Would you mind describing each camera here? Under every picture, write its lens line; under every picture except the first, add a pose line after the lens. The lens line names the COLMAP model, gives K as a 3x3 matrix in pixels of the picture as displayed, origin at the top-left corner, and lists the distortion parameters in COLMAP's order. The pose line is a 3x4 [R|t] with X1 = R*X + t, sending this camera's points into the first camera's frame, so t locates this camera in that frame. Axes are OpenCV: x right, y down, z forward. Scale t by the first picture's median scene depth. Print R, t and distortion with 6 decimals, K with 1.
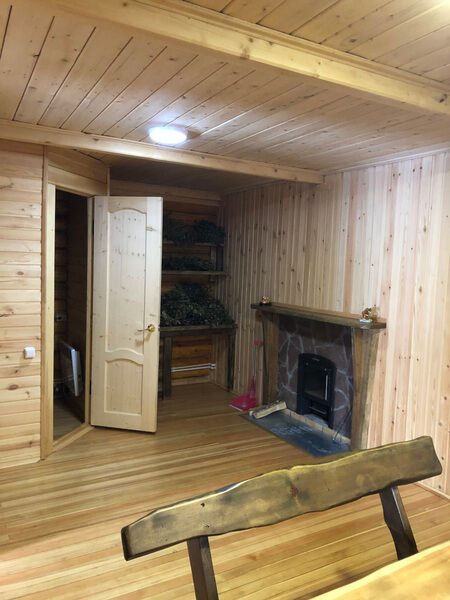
lens RADIAL K [[489.0, 0, 221.6], [0, 489.0, 297.9], [0, 0, 1]] dist [0.022548, -0.001851]
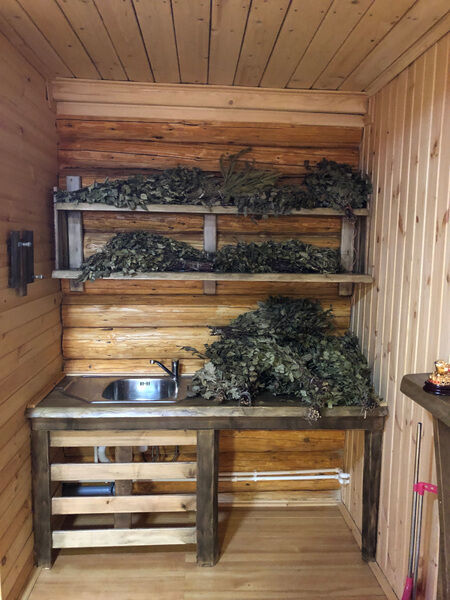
lens RADIAL K [[489.0, 0, 221.6], [0, 489.0, 297.9], [0, 0, 1]] dist [0.022548, -0.001851]
pose [[0.893294, 0.031455, -0.448371, 0.087527], [-0.022585, 0.999429, 0.025116, -0.042426], [0.448905, -0.012309, 0.893495, 0.569604]]
